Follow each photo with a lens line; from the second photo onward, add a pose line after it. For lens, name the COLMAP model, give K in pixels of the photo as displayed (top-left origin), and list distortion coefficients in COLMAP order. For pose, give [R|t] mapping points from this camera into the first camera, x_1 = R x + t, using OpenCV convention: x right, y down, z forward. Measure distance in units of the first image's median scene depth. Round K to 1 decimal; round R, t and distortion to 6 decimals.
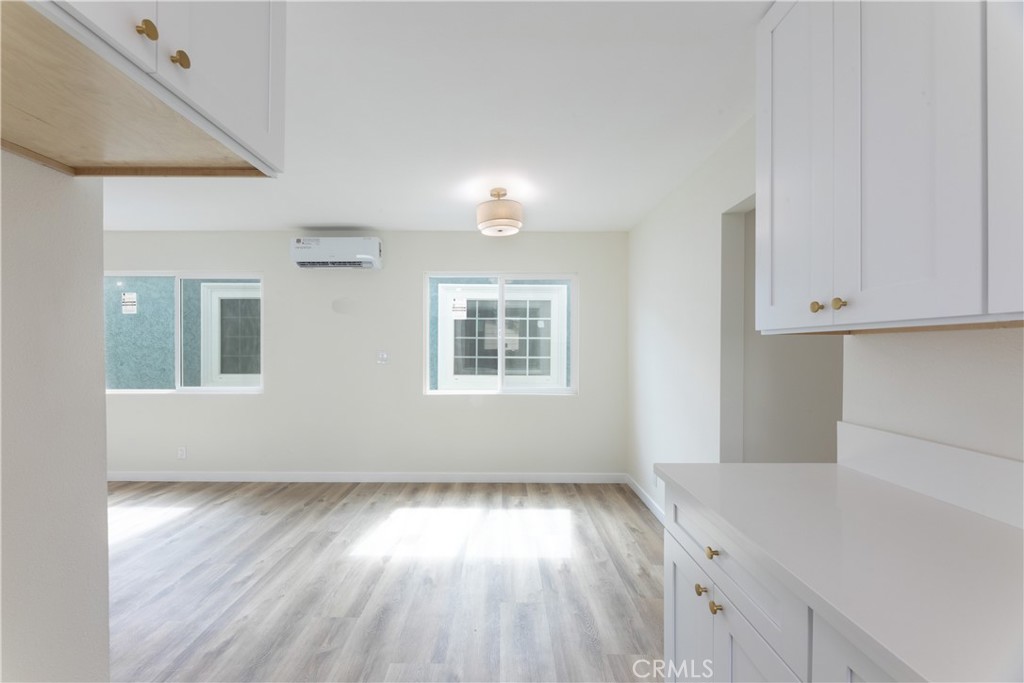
lens RADIAL K [[406.7, 0, 507.2], [0, 406.7, 359.7], [0, 0, 1]] dist [-0.002925, -0.000403]
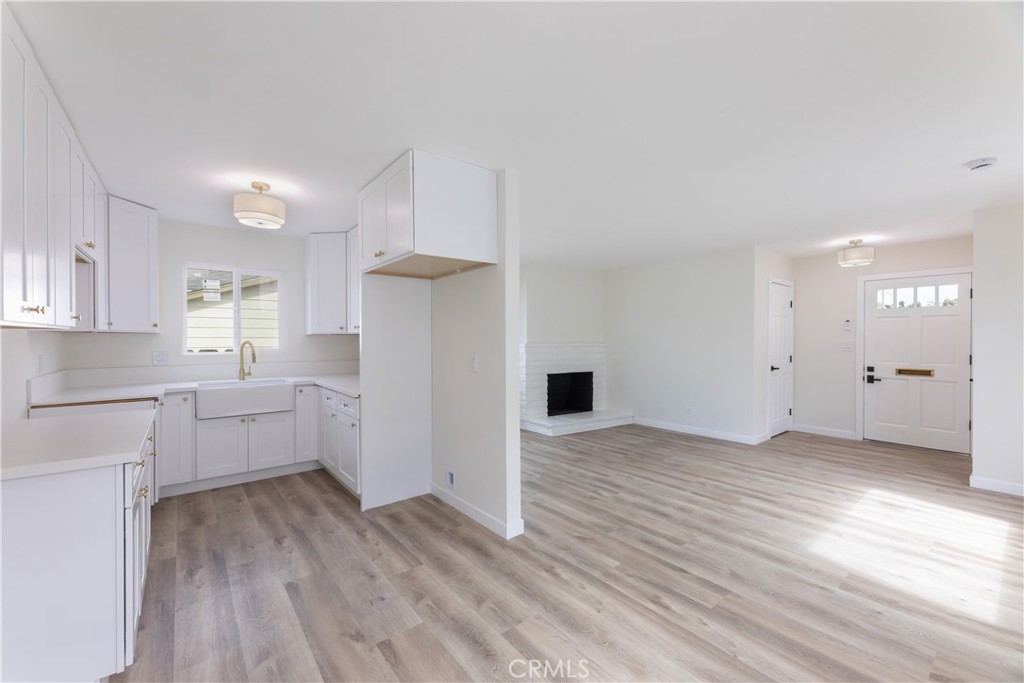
lens RADIAL K [[414.8, 0, 502.6], [0, 414.8, 342.0], [0, 0, 1]] dist [0.003106, 0.000744]
pose [[-0.792045, 0.002942, -0.610455, 0.118247], [-0.018963, 0.999387, 0.029420, -0.028568], [0.610168, 0.034877, -0.791504, 1.022787]]
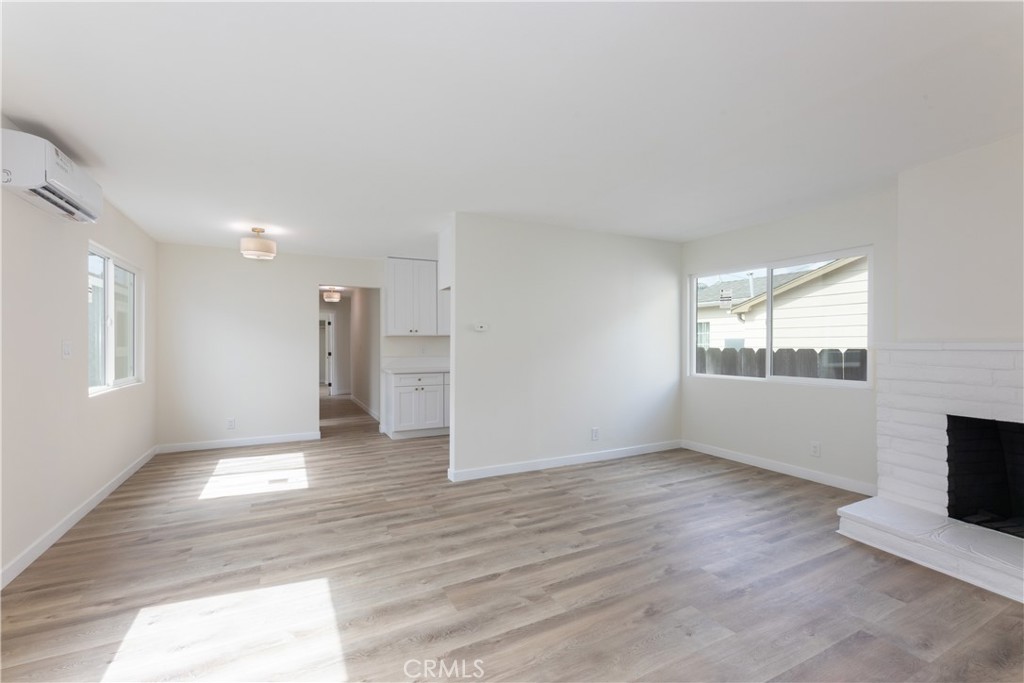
lens RADIAL K [[437.3, 0, 502.0], [0, 437.3, 346.9], [0, 0, 1]] dist [-0.001159, -0.000147]
pose [[-0.443466, -0.006355, 0.896269, -1.540739], [0.028359, 0.999375, 0.021118, -0.003656], [-0.895843, 0.034782, -0.443008, 0.789012]]
